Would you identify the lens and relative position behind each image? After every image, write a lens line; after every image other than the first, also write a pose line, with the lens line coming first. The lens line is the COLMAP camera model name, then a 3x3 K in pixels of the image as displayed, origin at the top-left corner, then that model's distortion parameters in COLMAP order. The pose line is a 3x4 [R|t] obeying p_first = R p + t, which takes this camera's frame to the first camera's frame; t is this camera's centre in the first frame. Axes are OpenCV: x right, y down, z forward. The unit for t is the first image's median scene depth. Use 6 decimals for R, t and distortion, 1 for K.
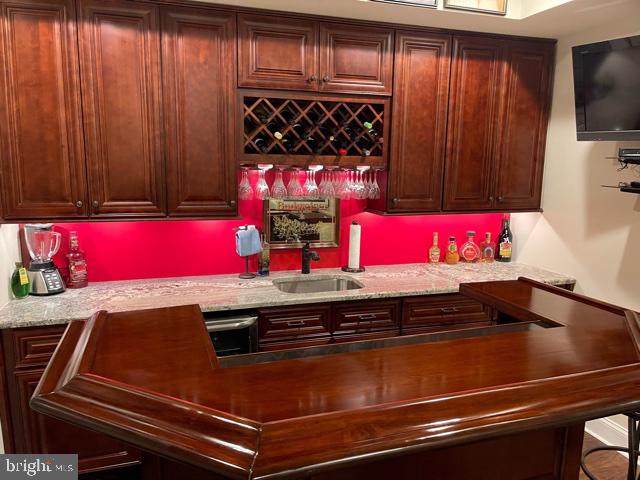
lens RADIAL K [[482.9, 0, 309.8], [0, 482.9, 241.5], [0, 0, 1]] dist [0.068442, -0.084235]
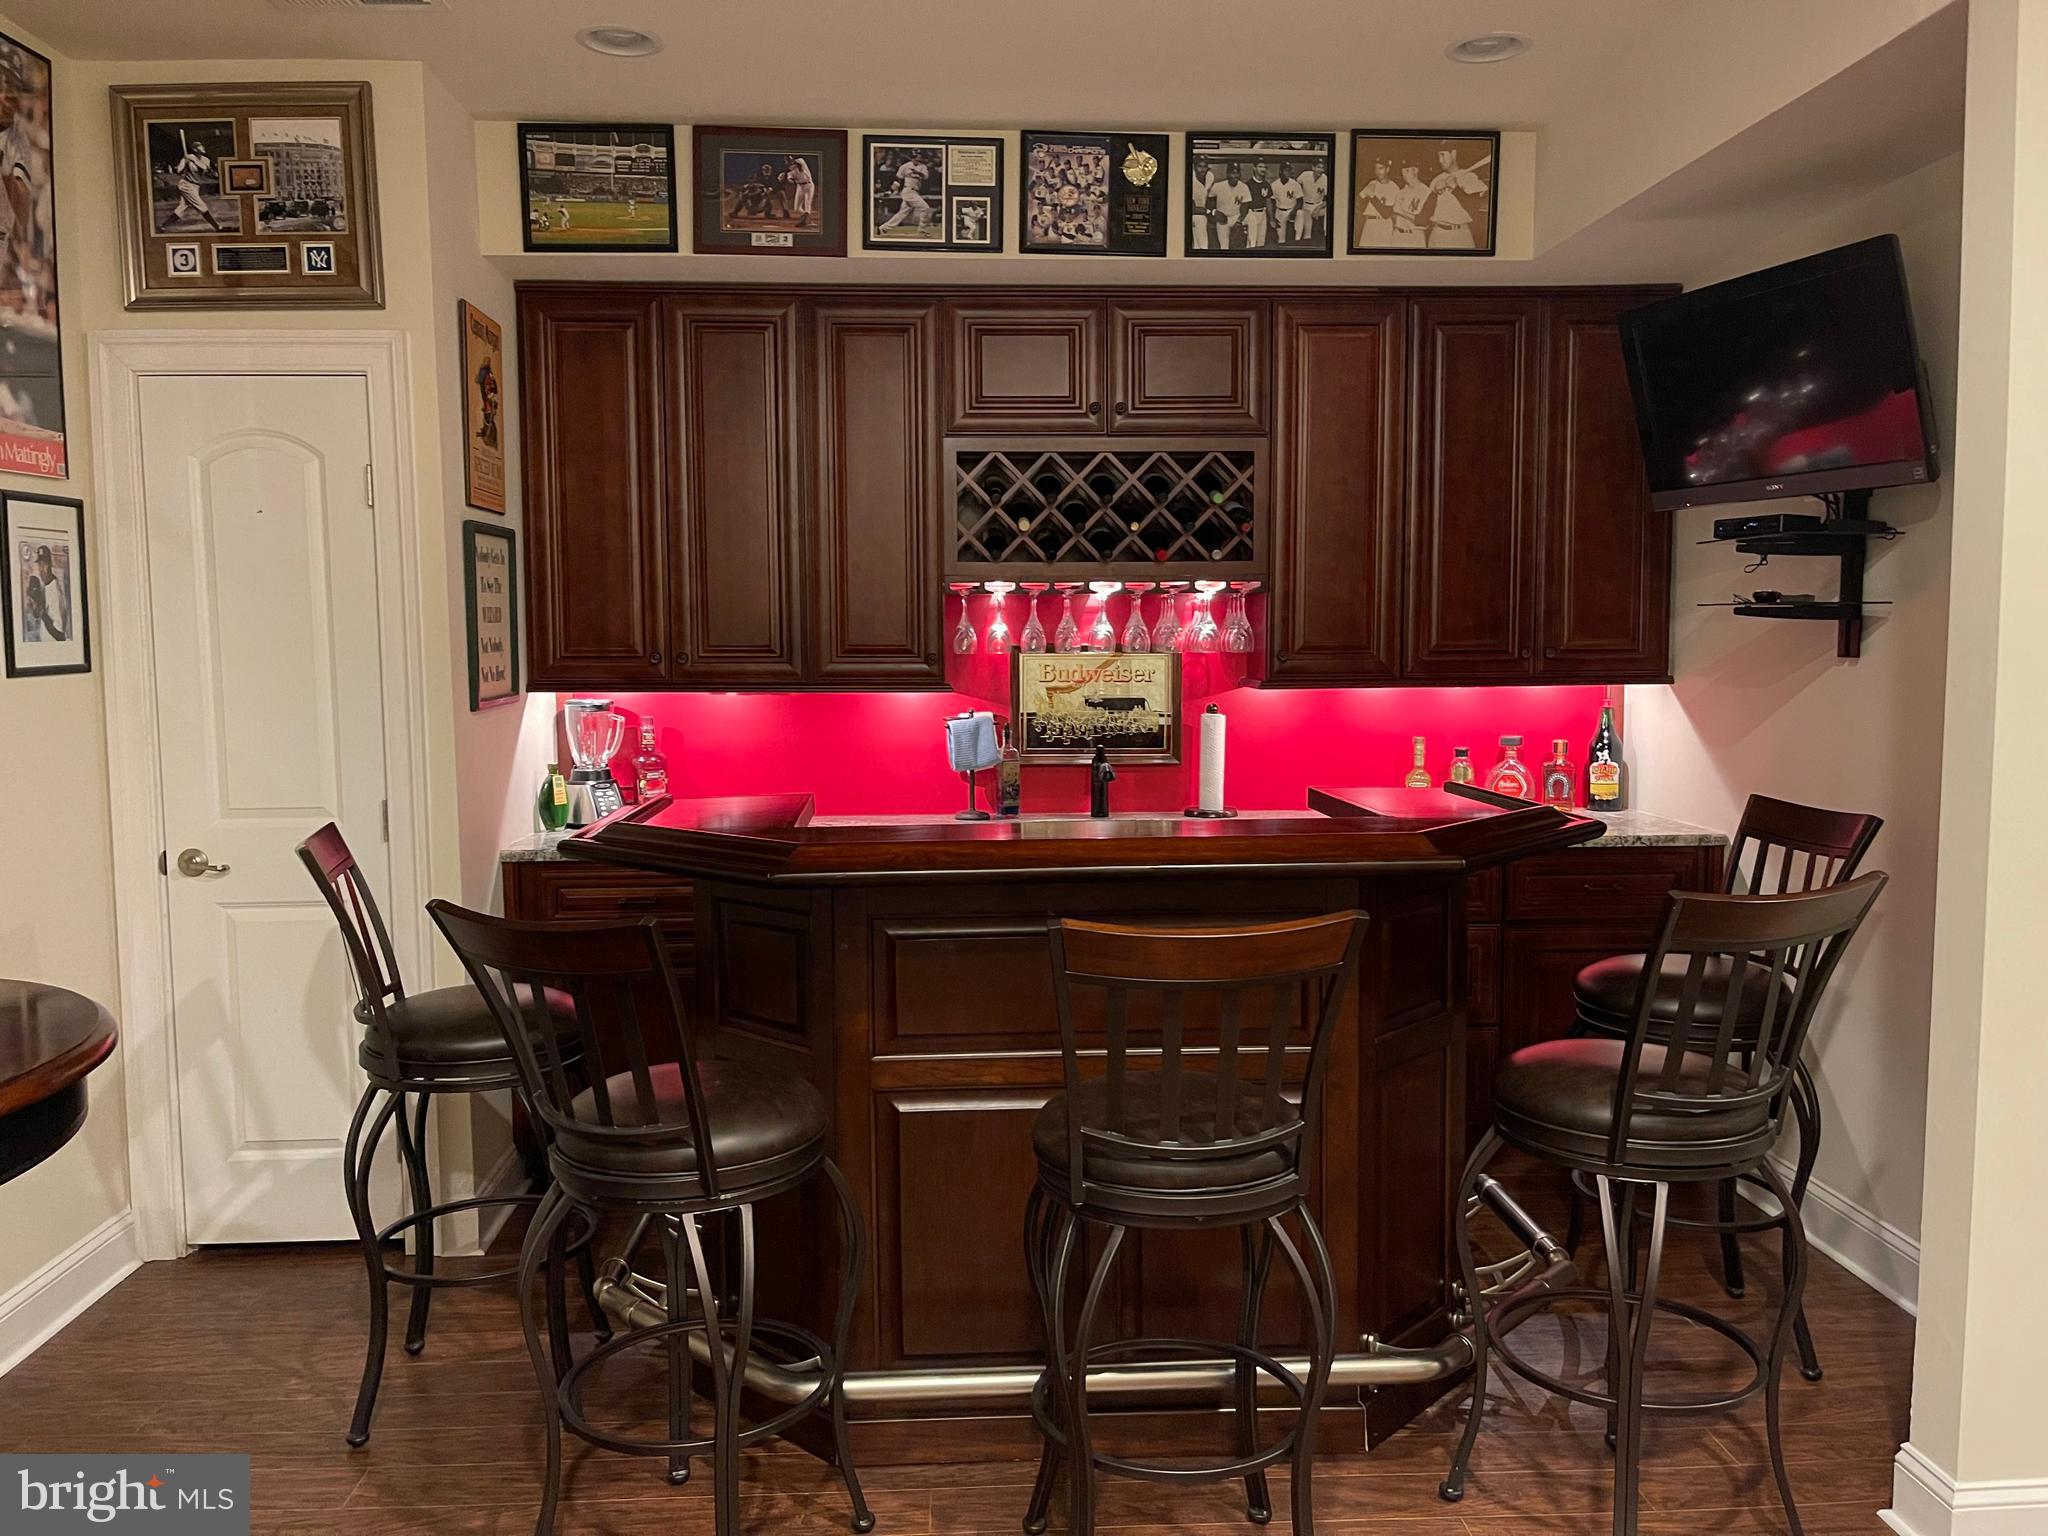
lens RADIAL K [[1545.4, 0, 1016.7], [0, 1545.4, 768.0], [0, 0, 1]] dist [0.068442, -0.084235]
pose [[0.967091, 0.001459, -0.254427, 0.319219], [-0.021892, 0.996752, -0.077496, 0.148616], [0.253488, 0.080516, 0.963982, -0.498288]]
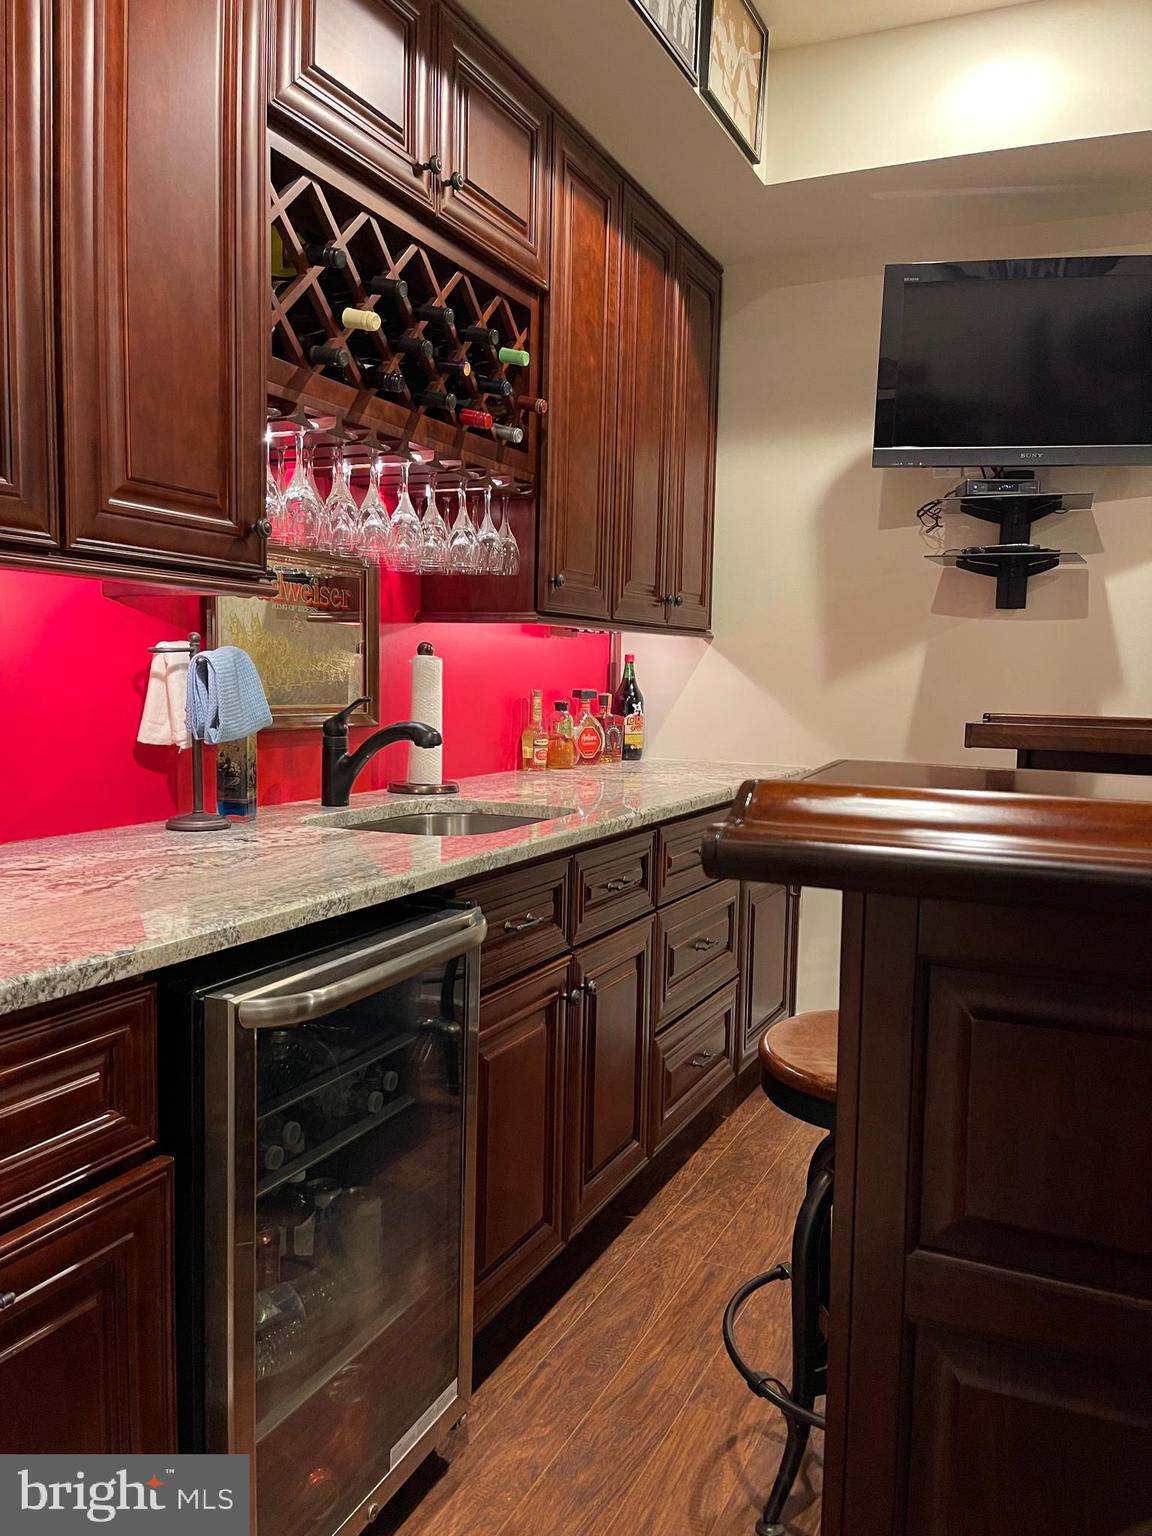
lens RADIAL K [[1159.1, 0, 574.0], [0, 1159.1, 768.1], [0, 0, 1]] dist [0.068442, -0.084235]
pose [[0.672884, -0.059716, 0.737334, -0.500066], [0.111831, 0.993493, -0.021594, 0.082258], [-0.731246, 0.096987, 0.675183, 0.424260]]
